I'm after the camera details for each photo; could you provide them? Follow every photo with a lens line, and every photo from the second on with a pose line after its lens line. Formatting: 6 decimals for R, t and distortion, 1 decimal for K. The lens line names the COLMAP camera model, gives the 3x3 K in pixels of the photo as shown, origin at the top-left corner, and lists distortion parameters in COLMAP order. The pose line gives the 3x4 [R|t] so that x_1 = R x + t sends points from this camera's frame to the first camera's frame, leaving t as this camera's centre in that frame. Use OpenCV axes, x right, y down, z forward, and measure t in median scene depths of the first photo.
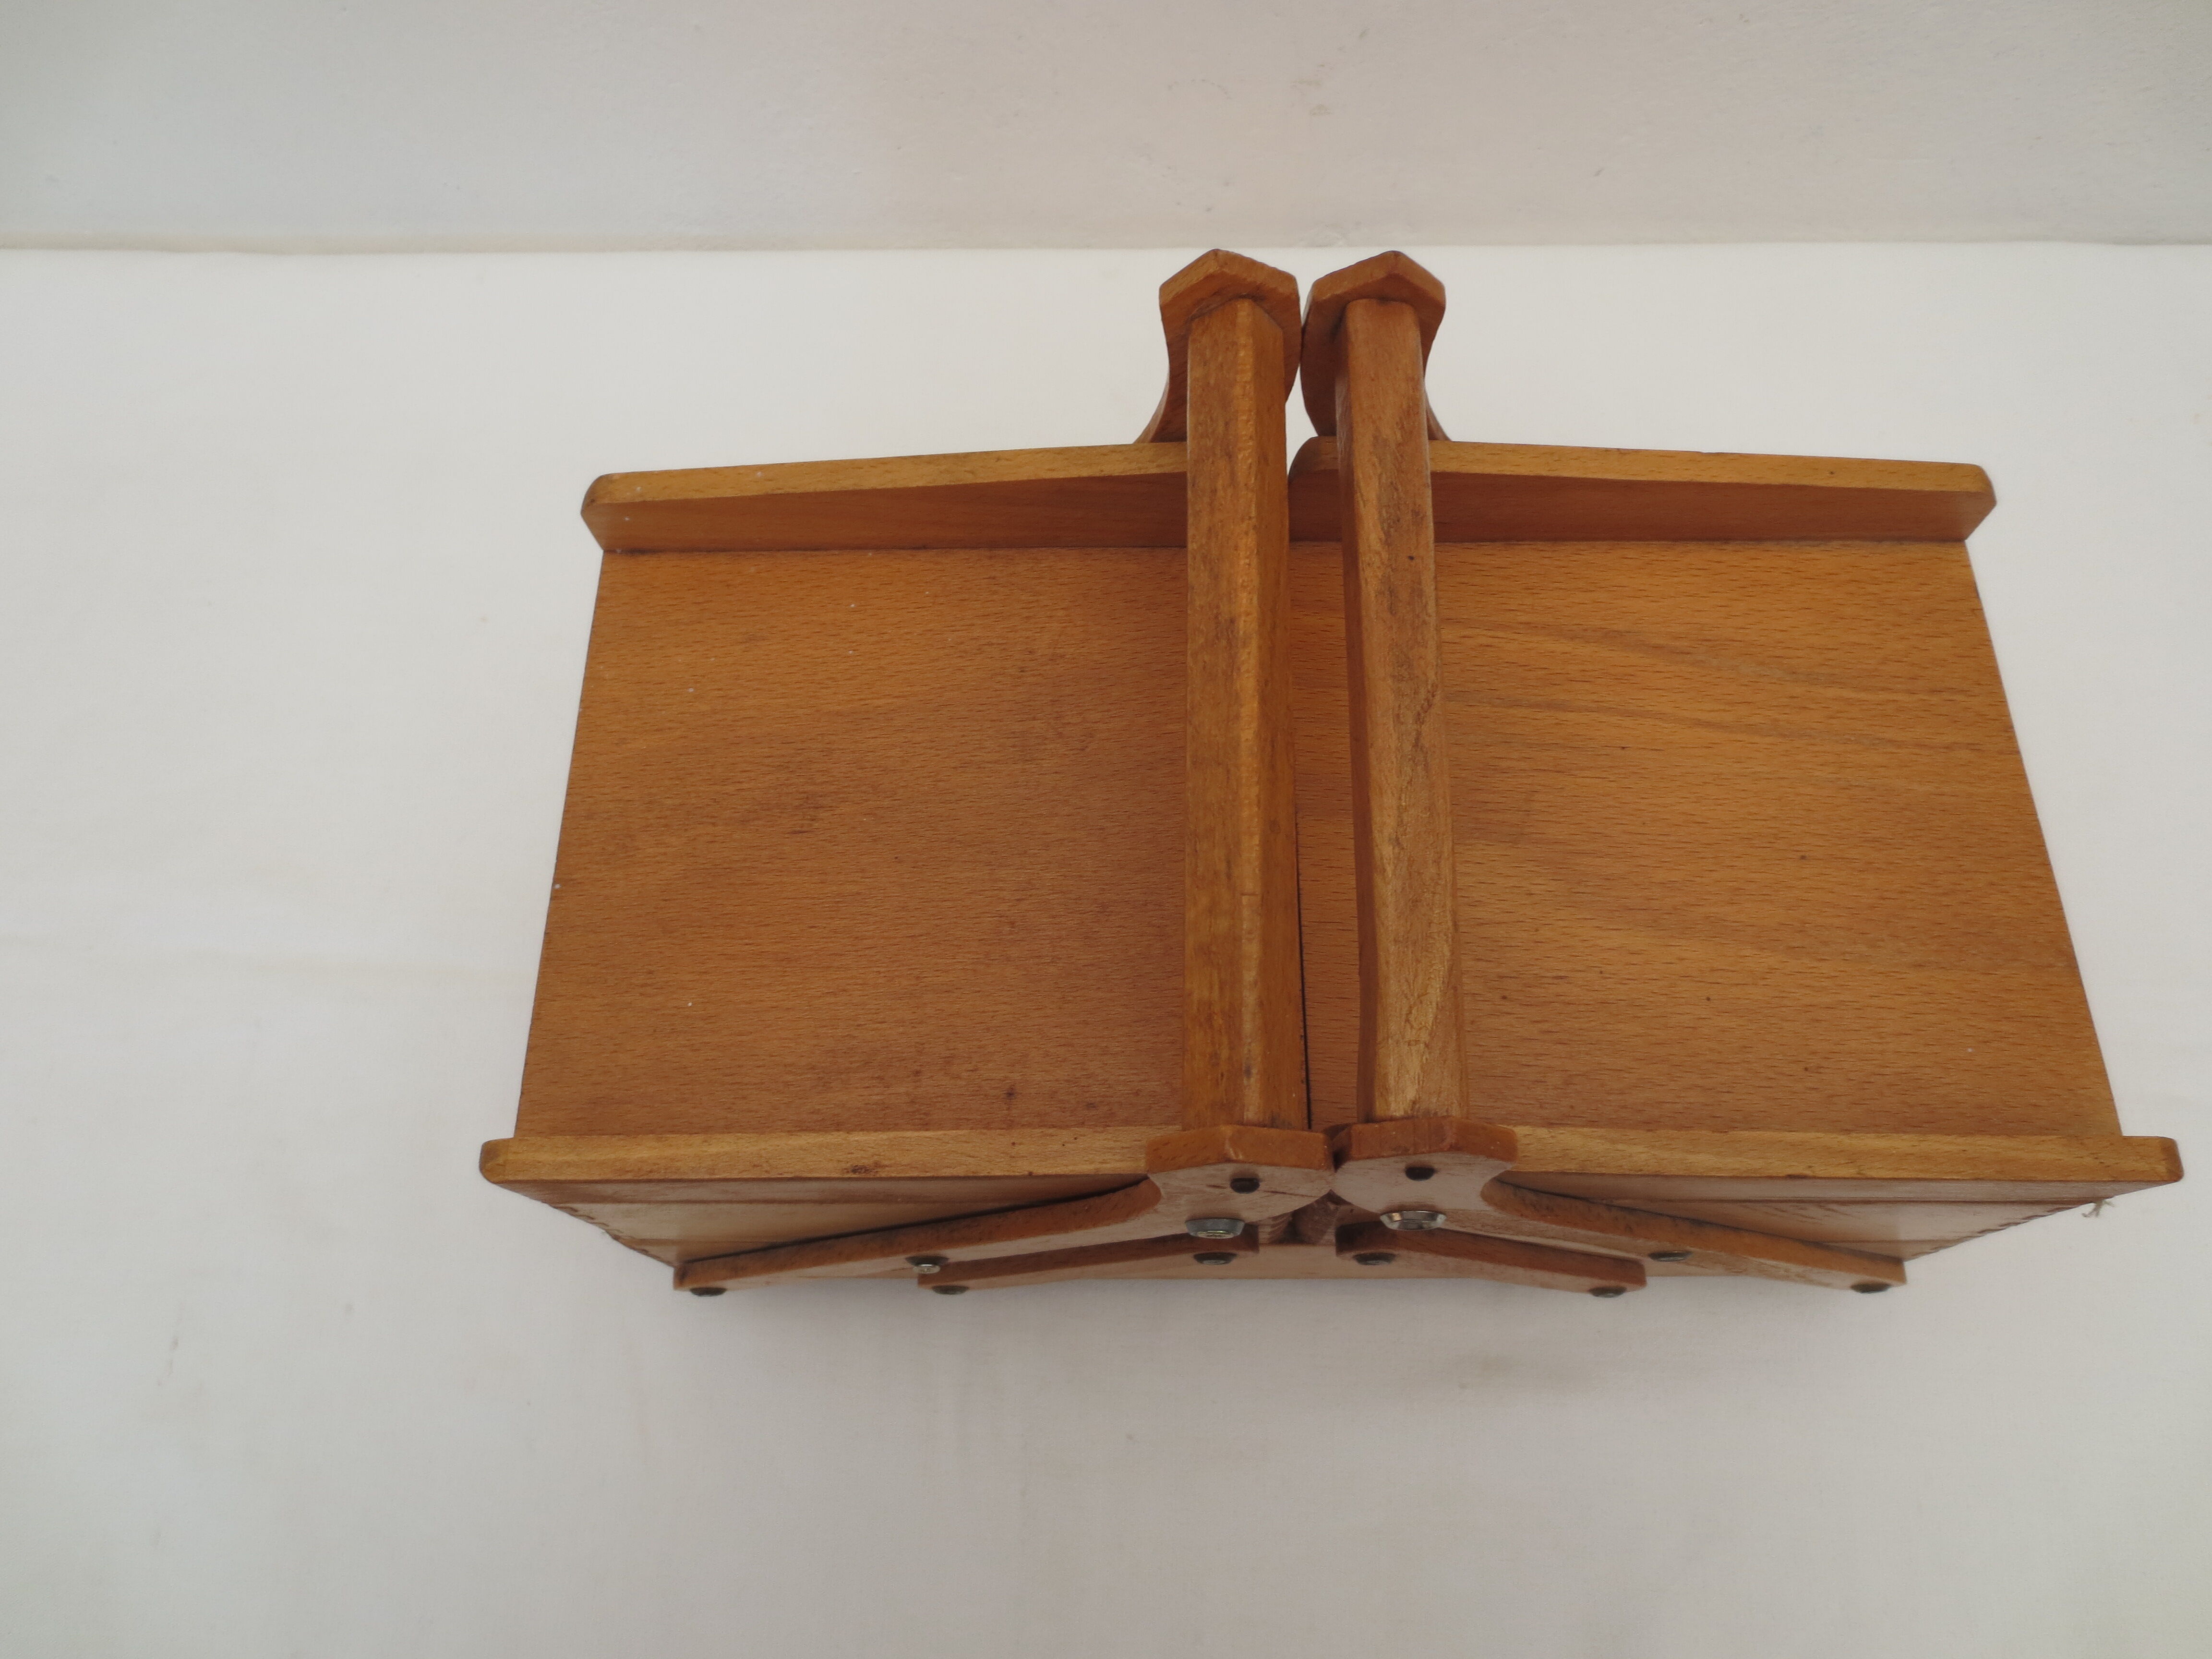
lens RADIAL K [[1570.3, 0, 1101.1], [0, 1570.3, 828.5], [0, 0, 1]] dist [-0.035809, 0.016088]
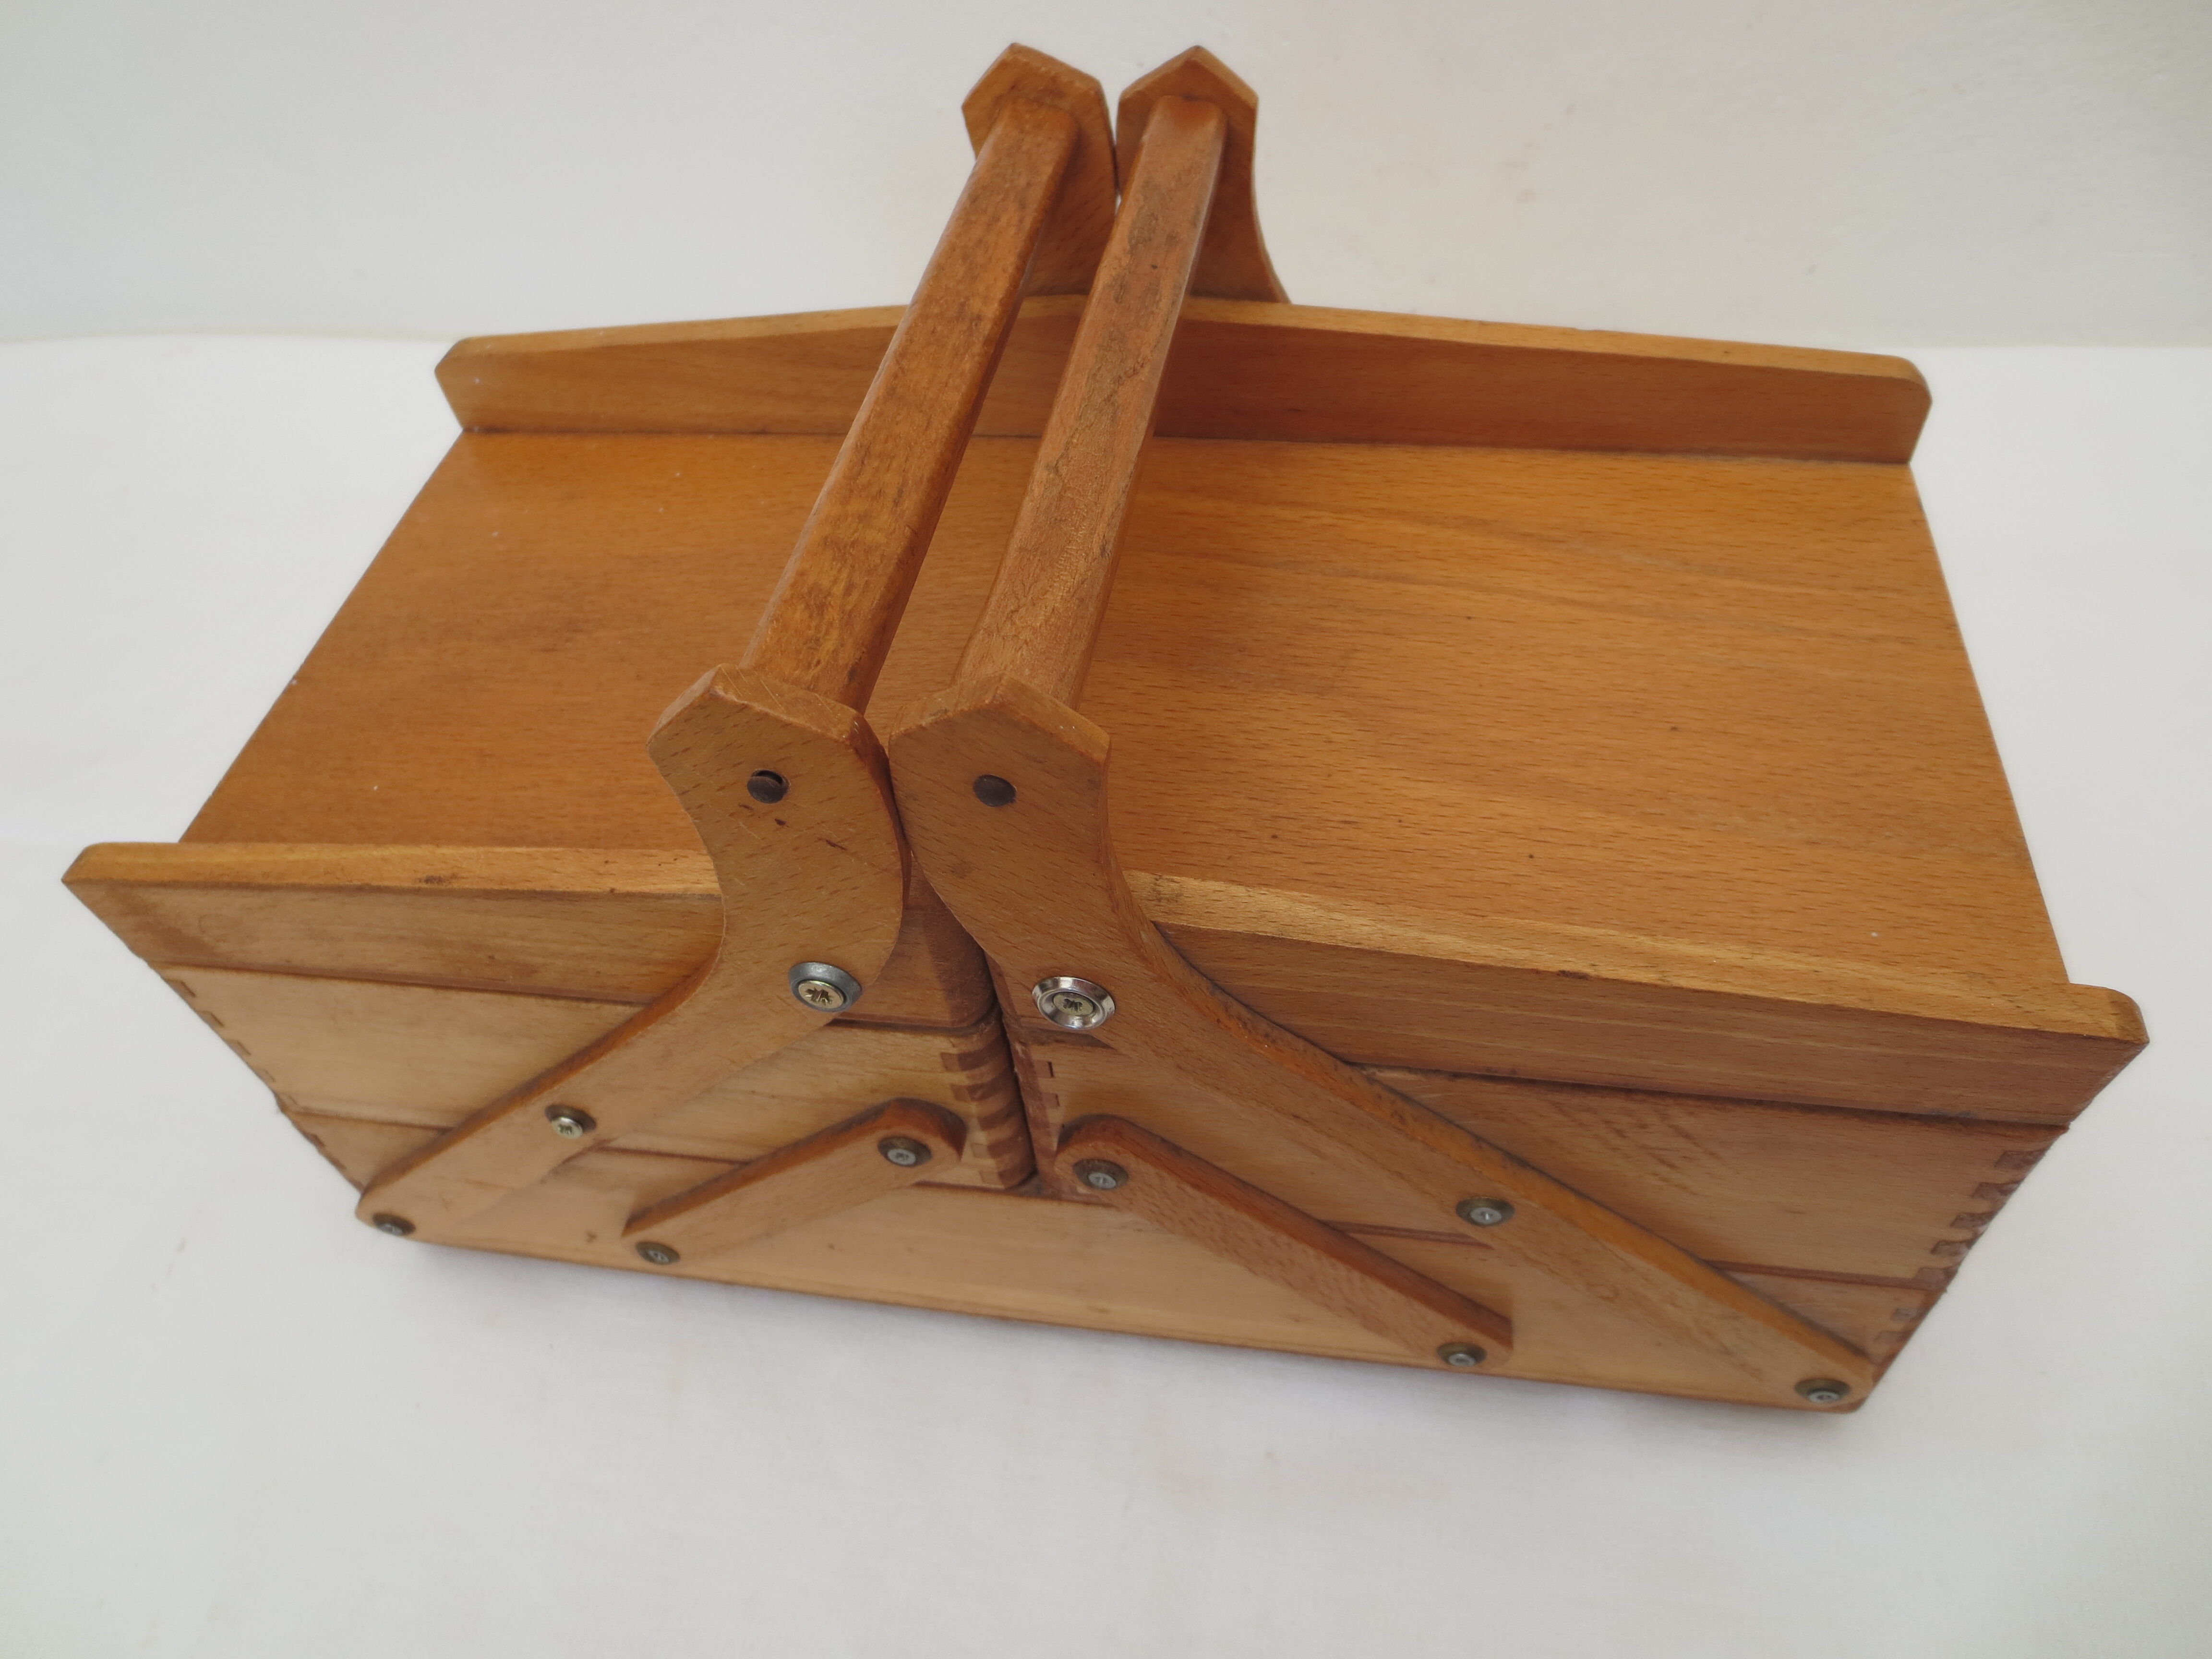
lens RADIAL K [[1570.3, 0, 1104.6], [0, 1570.3, 829.2], [0, 0, 1]] dist [-0.035809, 0.016088]
pose [[0.985944, 0.076186, -0.148693, 0.281724], [-0.117355, 0.949260, -0.291777, 0.341815], [0.118918, 0.305126, 0.944858, 0.208493]]
